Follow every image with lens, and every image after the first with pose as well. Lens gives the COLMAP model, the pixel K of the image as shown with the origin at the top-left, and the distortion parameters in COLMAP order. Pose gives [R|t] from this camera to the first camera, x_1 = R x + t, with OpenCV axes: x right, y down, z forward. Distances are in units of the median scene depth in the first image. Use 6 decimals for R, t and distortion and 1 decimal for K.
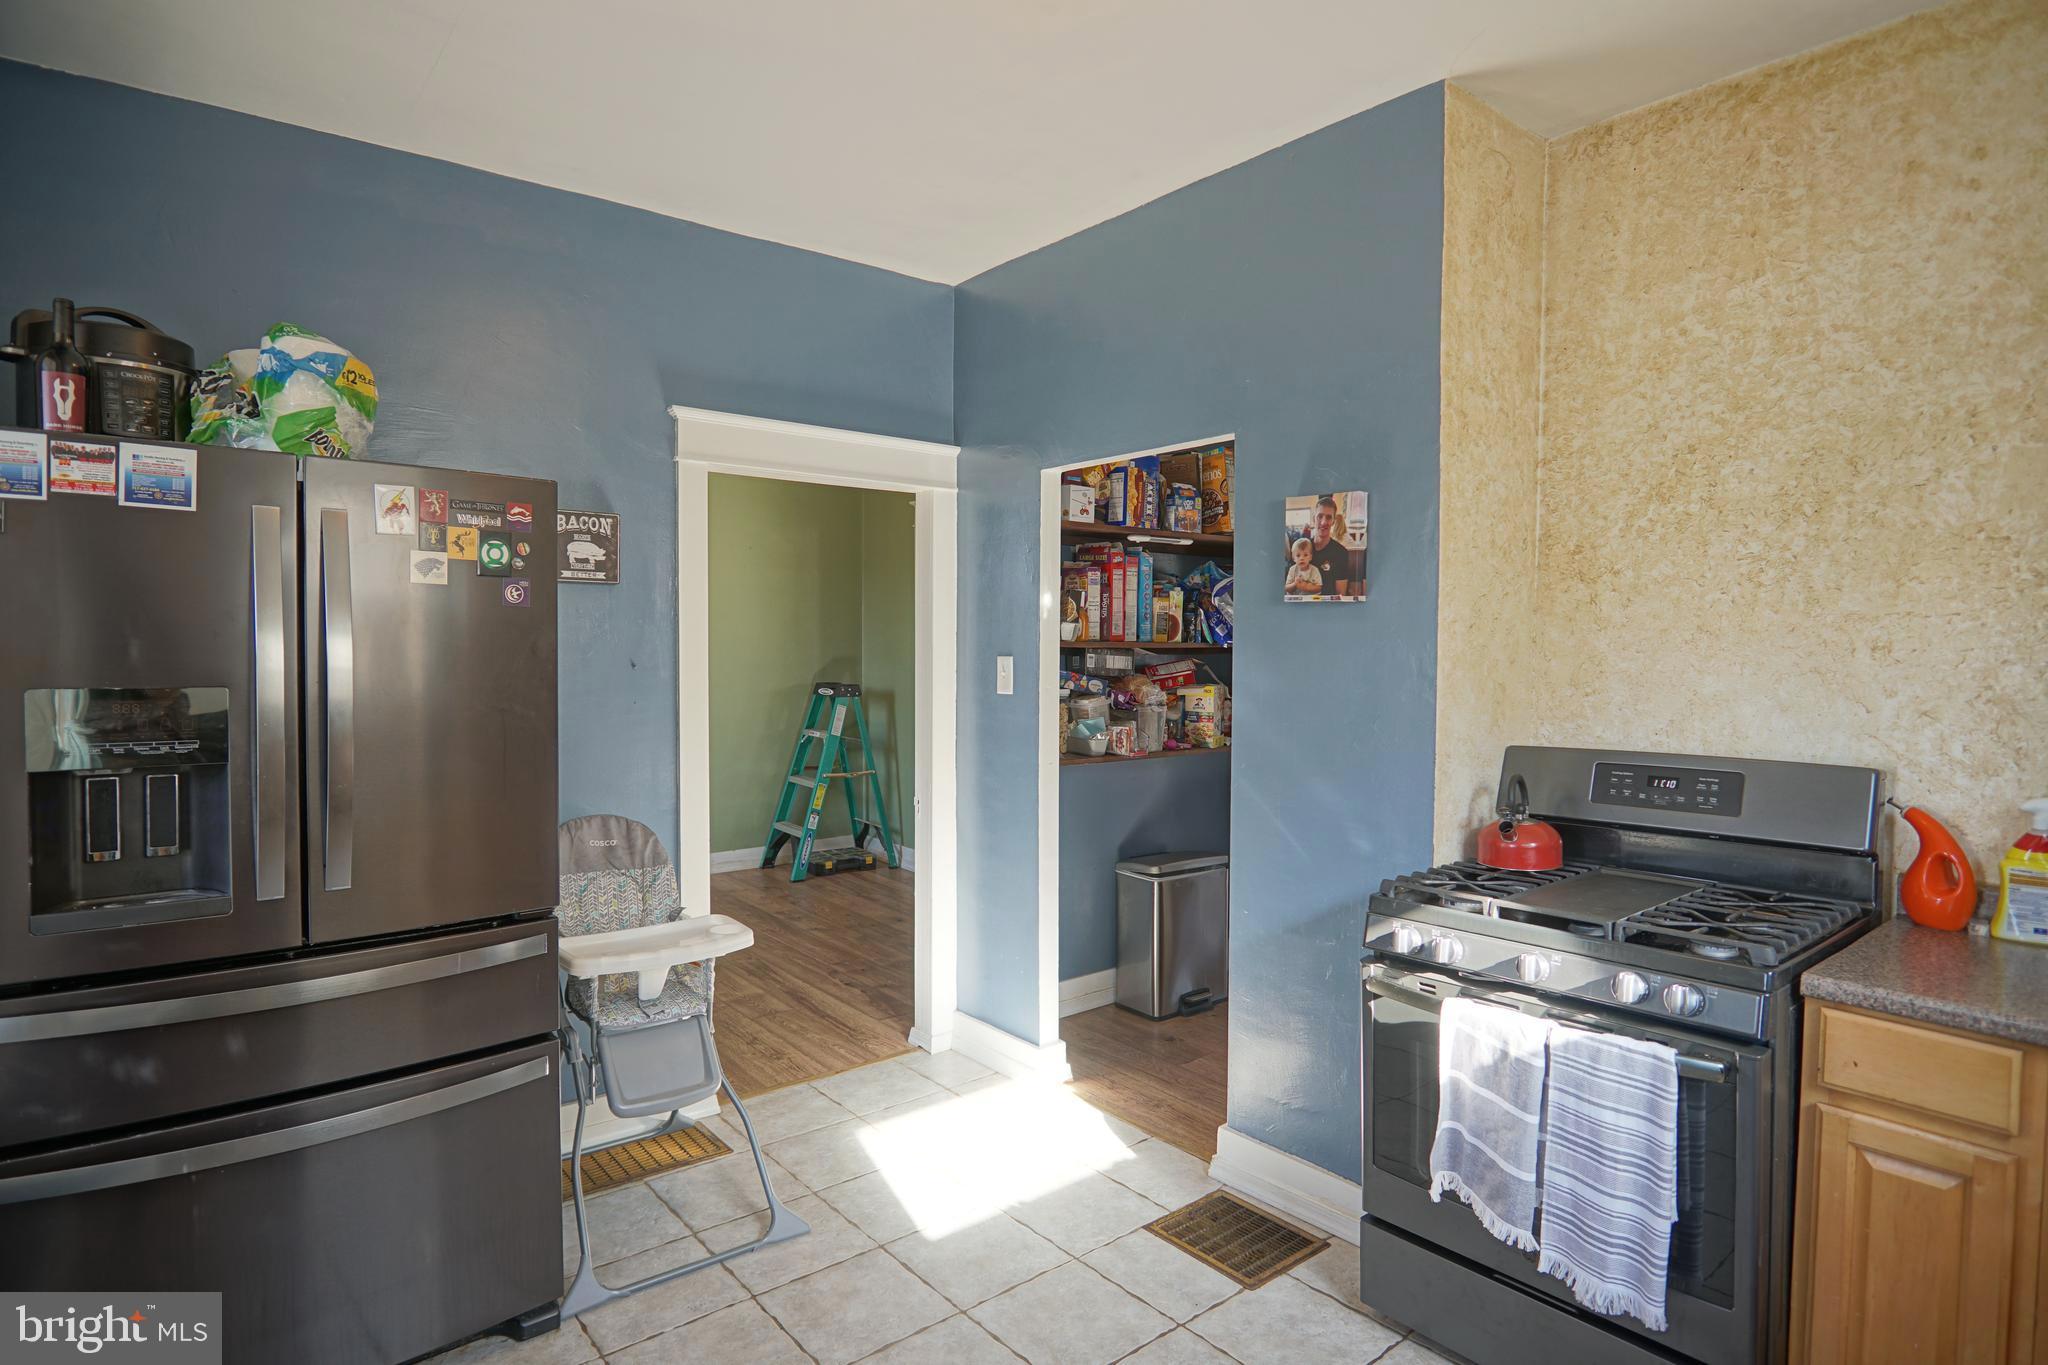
lens RADIAL K [[1093.2, 0, 1023.2], [0, 1093.2, 679.9], [0, 0, 1]] dist [-0.036645, 0.010755]
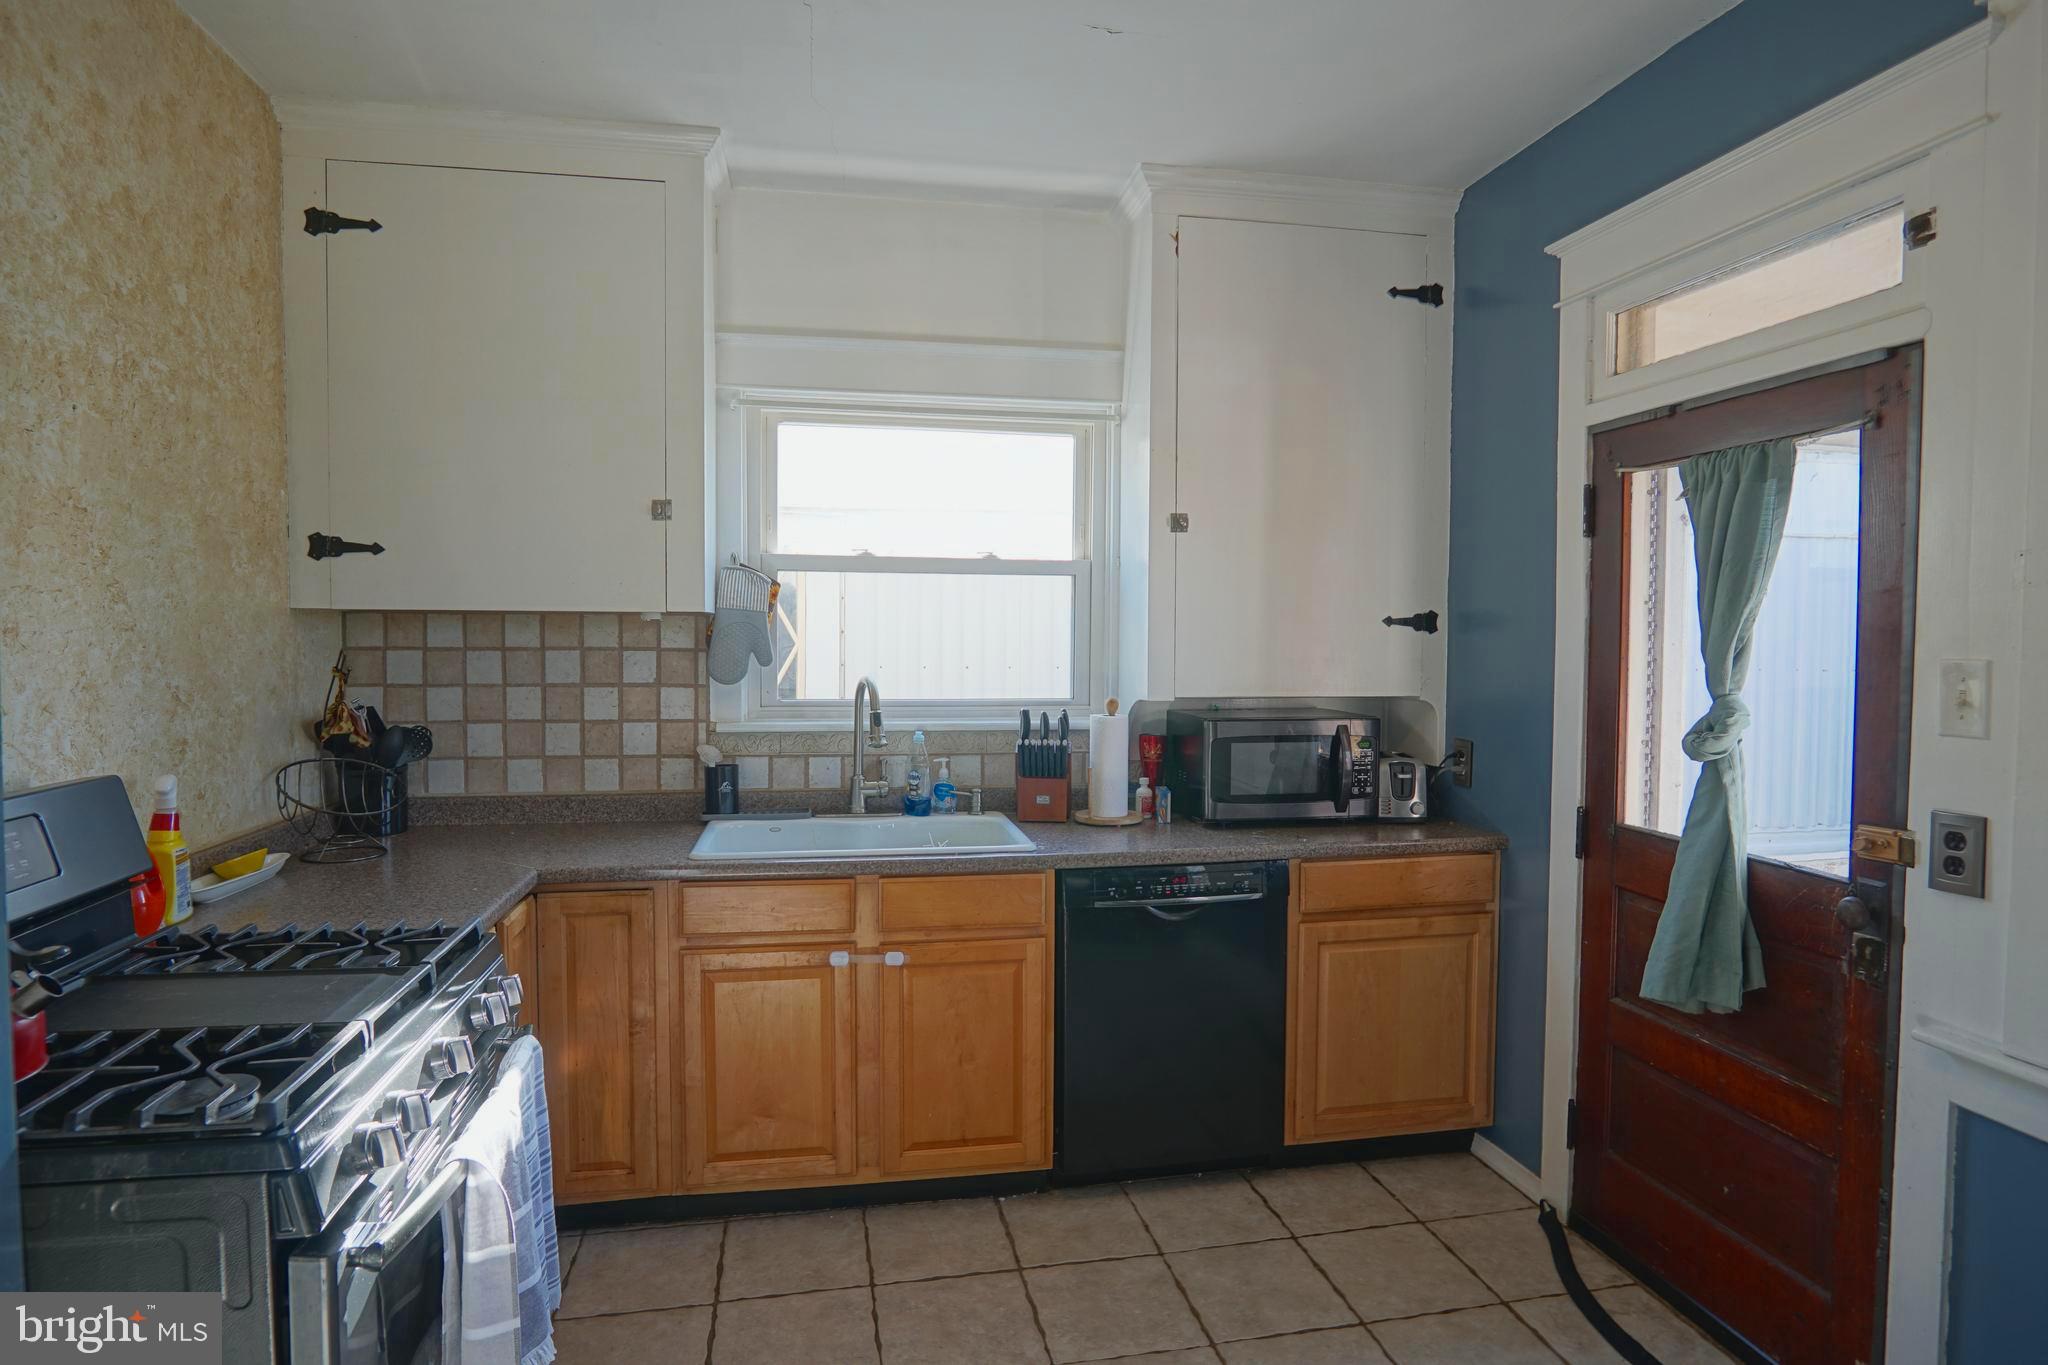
lens RADIAL K [[1093.2, 0, 1023.2], [0, 1093.2, 679.9], [0, 0, 1]] dist [-0.036645, 0.010755]
pose [[-0.880672, -0.028151, 0.472890, -0.208248], [0.010427, 0.996839, 0.078759, -0.046118], [-0.473612, 0.074291, -0.877594, 1.302165]]
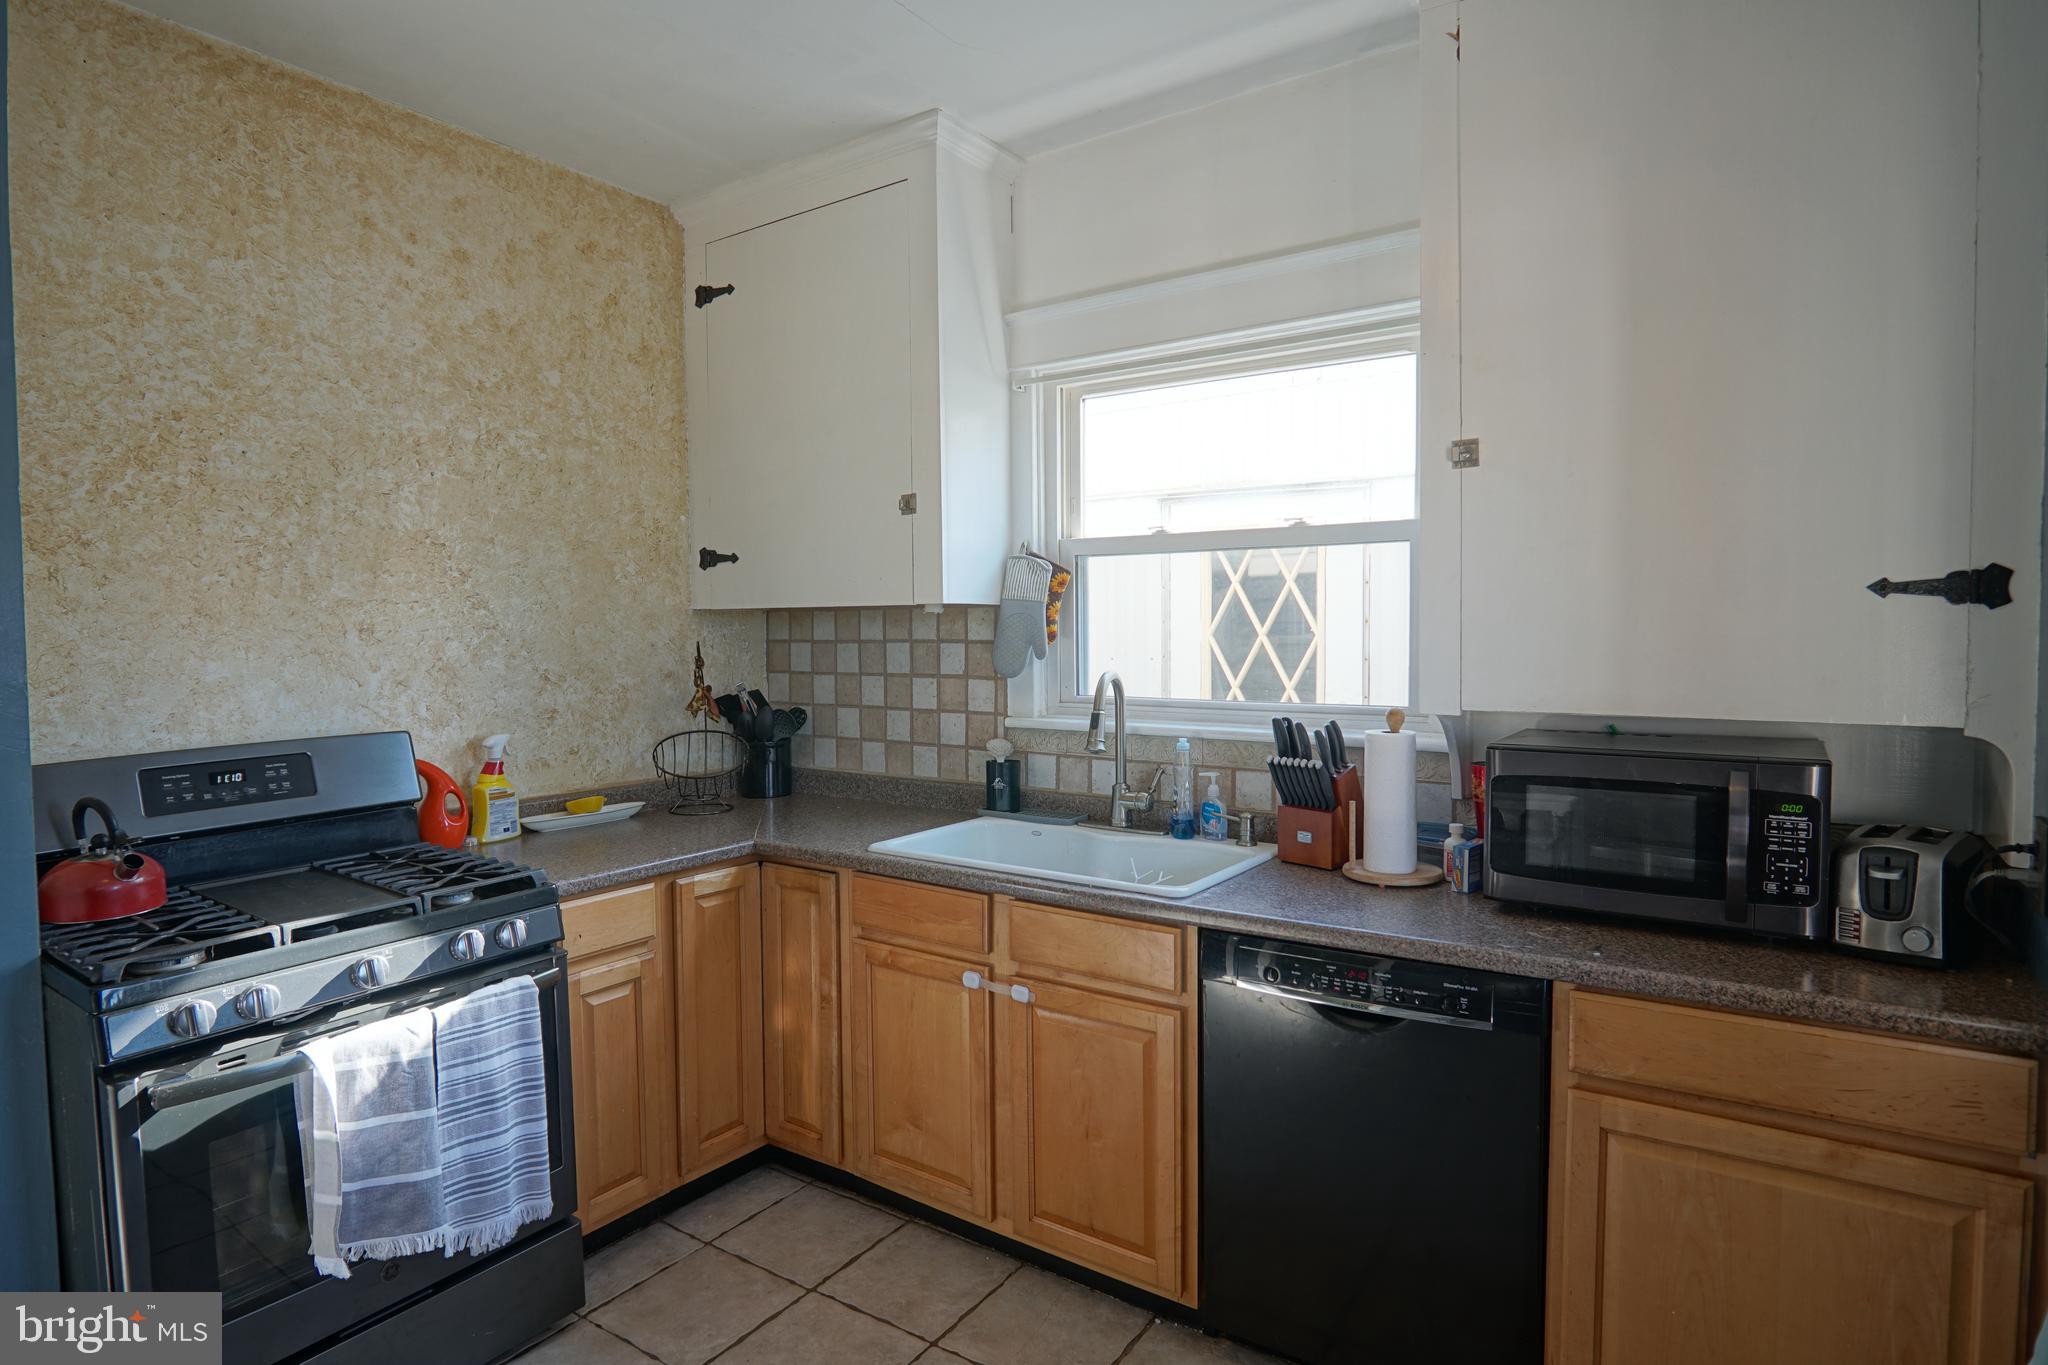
lens RADIAL K [[1093.2, 0, 1023.2], [0, 1093.2, 679.9], [0, 0, 1]] dist [-0.036645, 0.010755]
pose [[-0.282680, -0.046668, 0.958078, -0.510210], [0.045552, 0.997036, 0.062006, -0.015431], [-0.958132, 0.061170, -0.279716, 0.633886]]
